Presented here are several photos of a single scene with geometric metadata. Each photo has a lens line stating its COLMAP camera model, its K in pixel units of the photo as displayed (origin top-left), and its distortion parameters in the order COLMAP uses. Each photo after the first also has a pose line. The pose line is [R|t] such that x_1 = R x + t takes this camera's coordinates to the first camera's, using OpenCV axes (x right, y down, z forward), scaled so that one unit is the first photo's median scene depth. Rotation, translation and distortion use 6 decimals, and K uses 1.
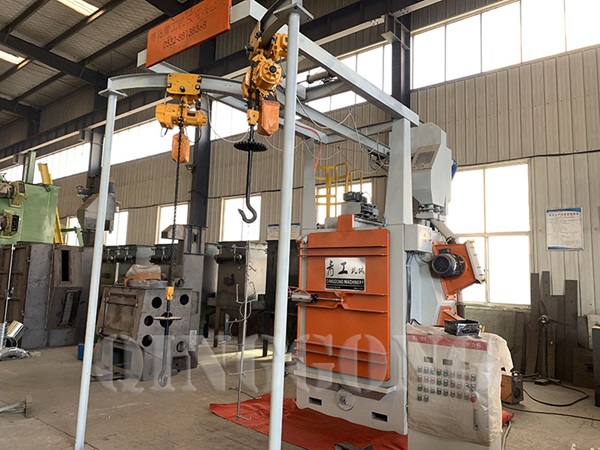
lens RADIAL K [[454.0, 0, 296.1], [0, 454.0, 224.3], [0, 0, 1]] dist [-0.001117, -0.006649]
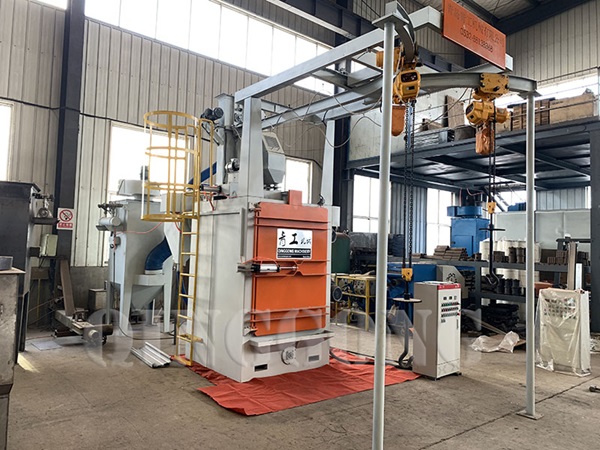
lens RADIAL K [[454.0, 0, 296.2], [0, 454.0, 223.7], [0, 0, 1]] dist [-0.001117, -0.006649]
pose [[0.185959, 0.024707, 0.982247, -0.972217], [-0.145930, 0.989291, 0.002743, 0.056518], [-0.971660, -0.143849, 0.187573, 0.794761]]
